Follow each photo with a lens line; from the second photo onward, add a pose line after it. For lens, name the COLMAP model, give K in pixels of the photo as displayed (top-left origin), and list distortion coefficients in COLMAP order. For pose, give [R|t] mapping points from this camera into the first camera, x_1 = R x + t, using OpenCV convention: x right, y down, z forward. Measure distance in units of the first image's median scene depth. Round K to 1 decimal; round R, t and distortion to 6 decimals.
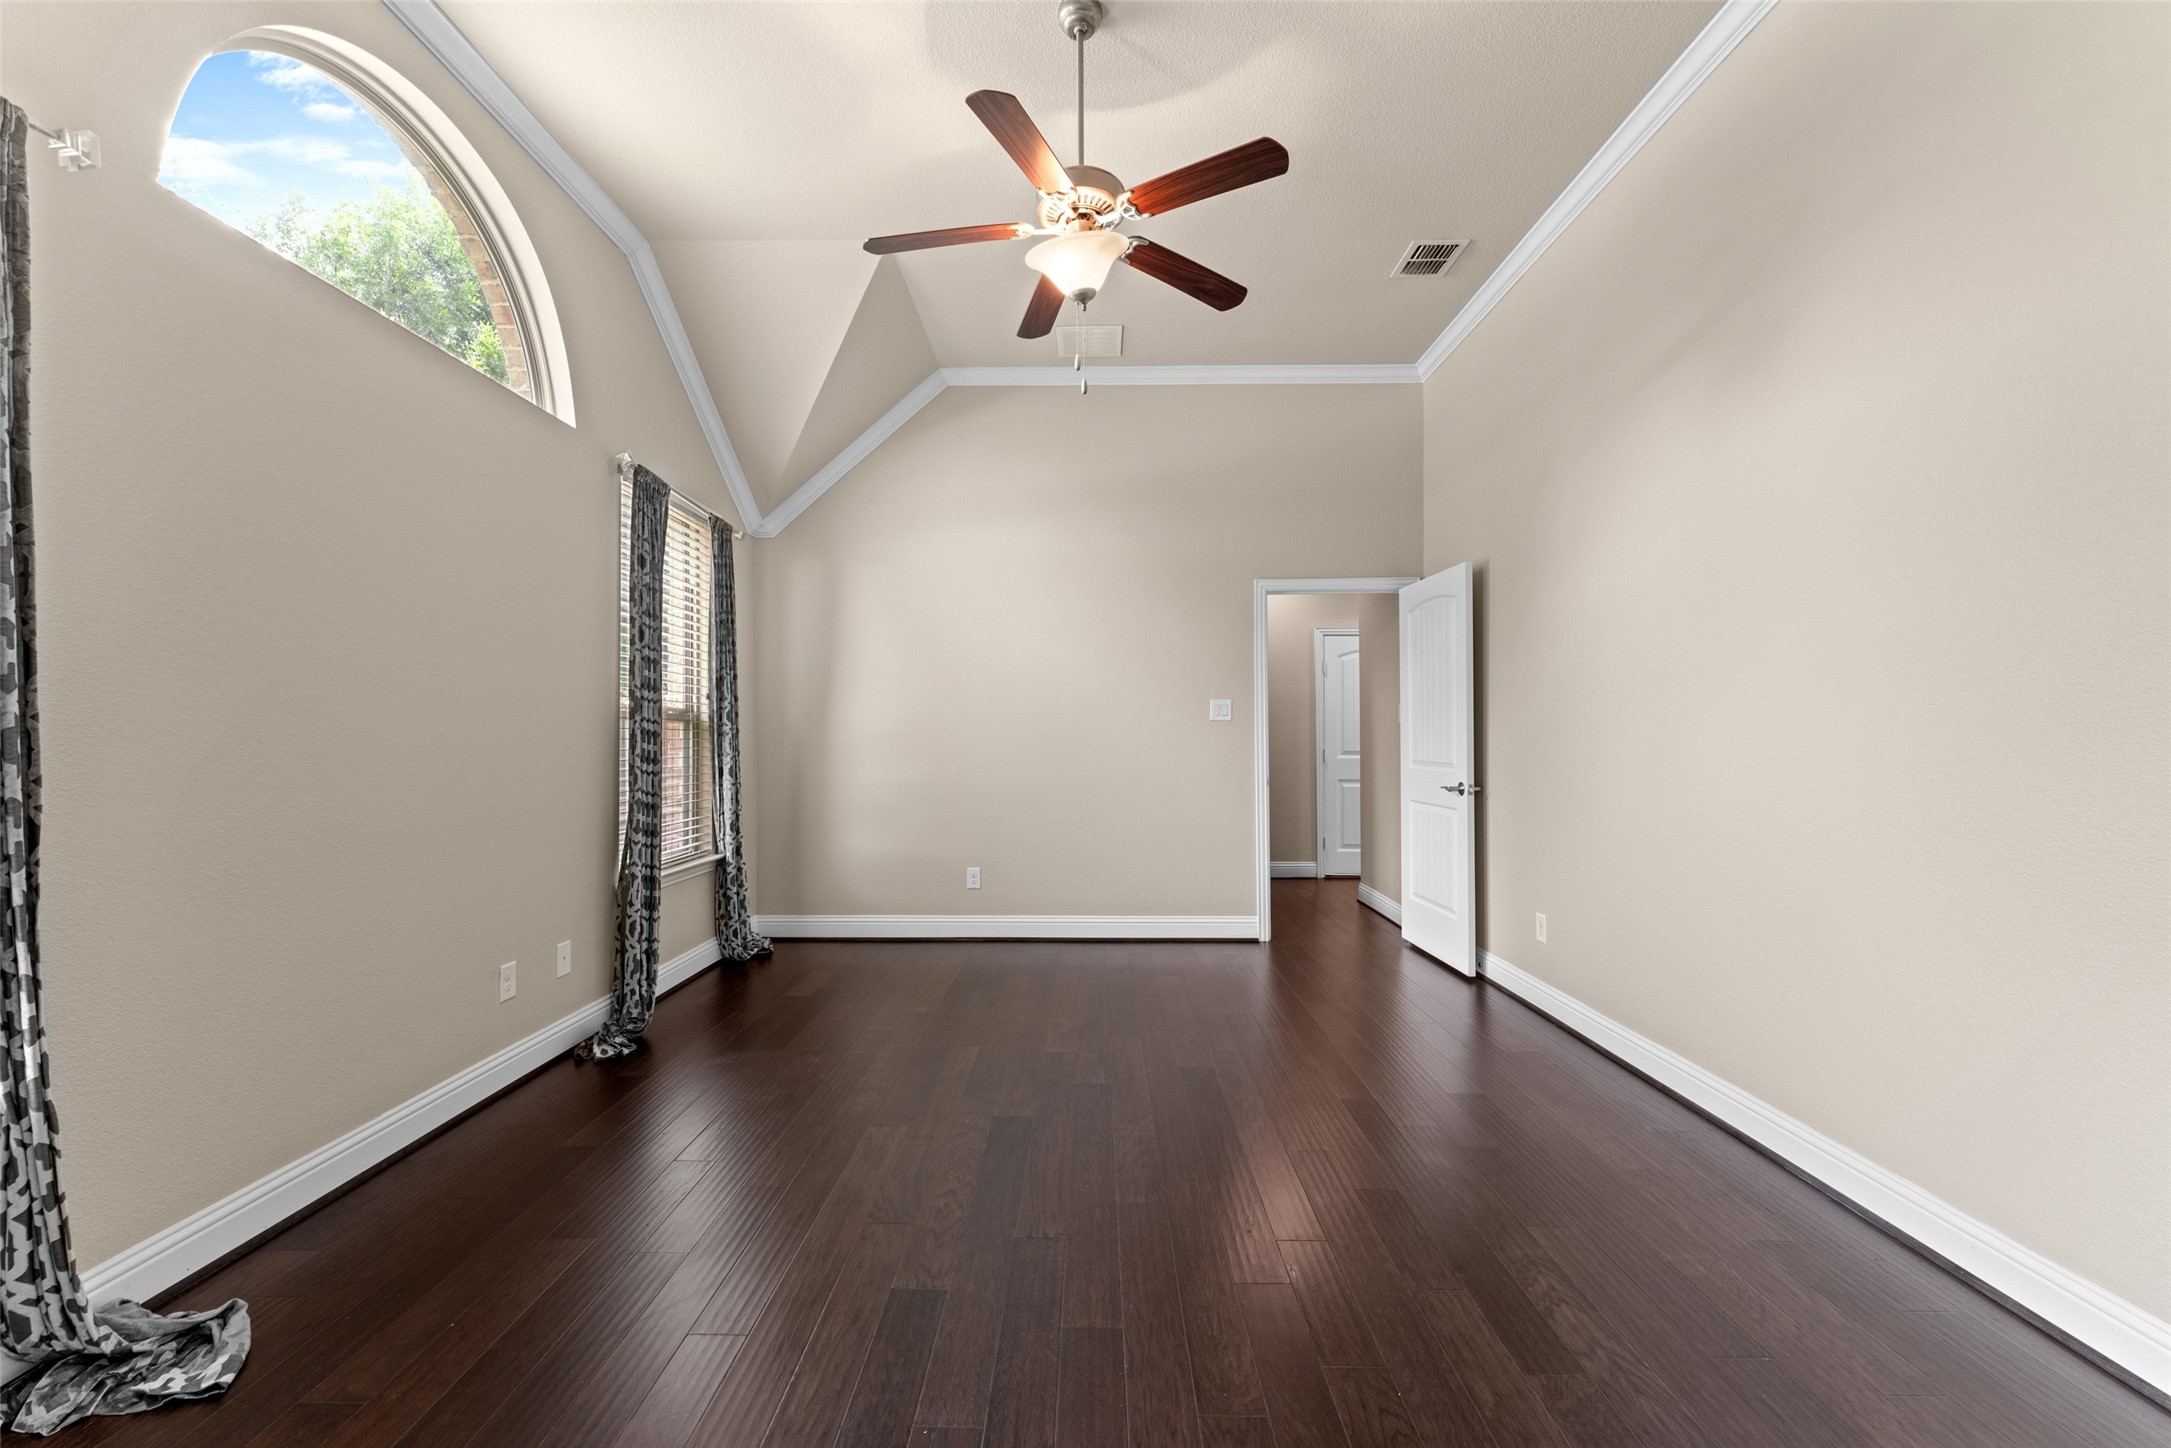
lens RADIAL K [[857.2, 0, 1080.2], [0, 857.2, 718.0], [0, 0, 1]] dist [0.002222, -0.000194]
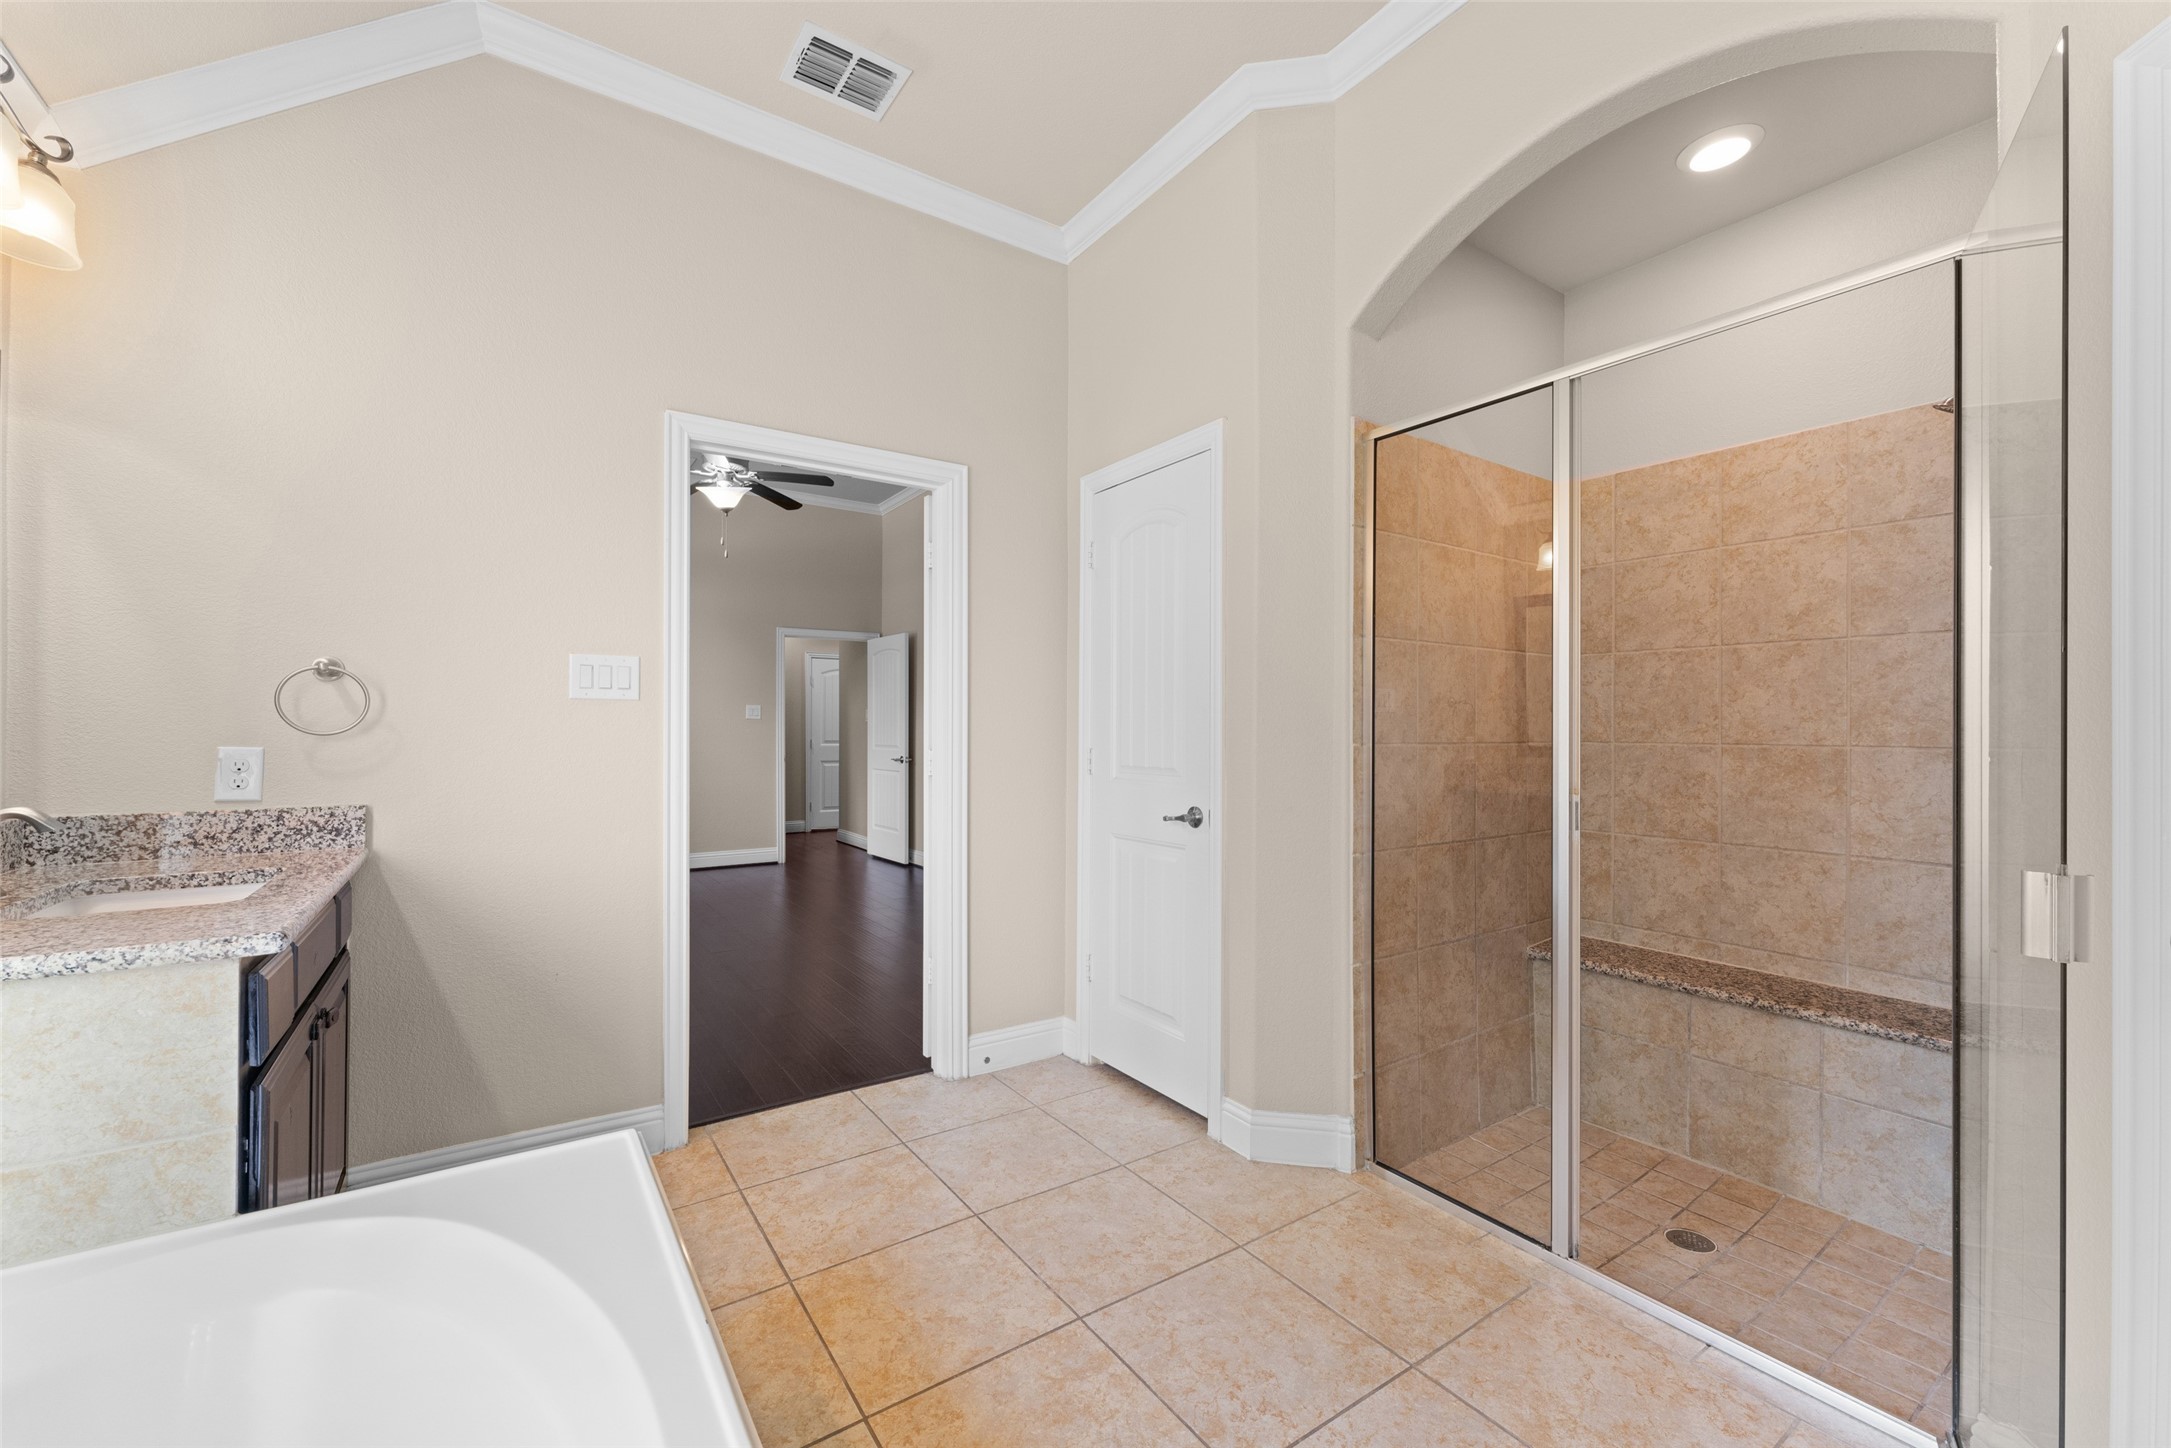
lens RADIAL K [[857.2, 0, 1080.2], [0, 857.2, 718.0], [0, 0, 1]] dist [0.002222, -0.000194]
pose [[0.817435, 0.008004, 0.575965, -0.237421], [-0.009174, 0.999958, -0.000874, -0.003338], [-0.575948, -0.004569, 0.817474, -0.570236]]
